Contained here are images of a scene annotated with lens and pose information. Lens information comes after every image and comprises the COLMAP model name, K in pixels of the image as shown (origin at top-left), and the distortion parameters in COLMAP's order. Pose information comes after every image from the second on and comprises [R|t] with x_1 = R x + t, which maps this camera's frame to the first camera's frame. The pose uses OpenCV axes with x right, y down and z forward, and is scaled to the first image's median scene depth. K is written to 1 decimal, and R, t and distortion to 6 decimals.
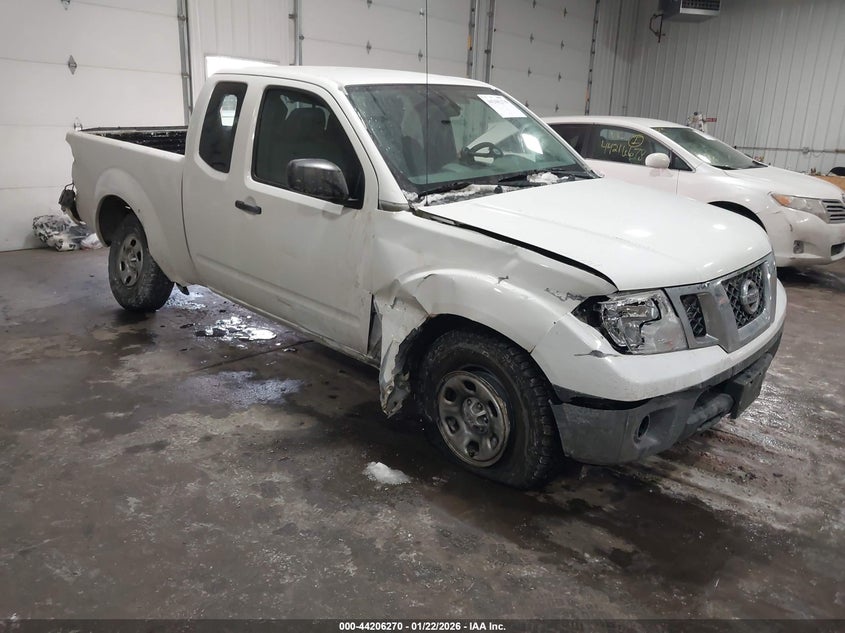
lens RADIAL K [[667.5, 0, 426.7], [0, 667.5, 315.6], [0, 0, 1]] dist [-0.002045, -0.003926]
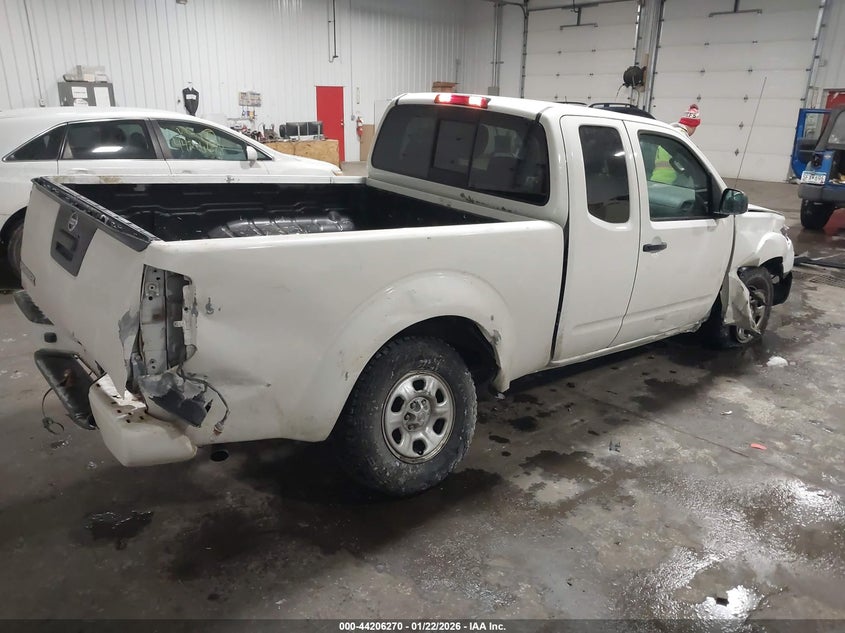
lens RADIAL K [[667.5, 0, 426.7], [0, 667.5, 315.6], [0, 0, 1]] dist [-0.002045, -0.003926]
pose [[0.118969, -0.334242, 0.934948, -1.317811], [0.259958, 0.919275, 0.295560, -0.463018], [-0.958263, 0.207885, 0.196254, 1.149884]]
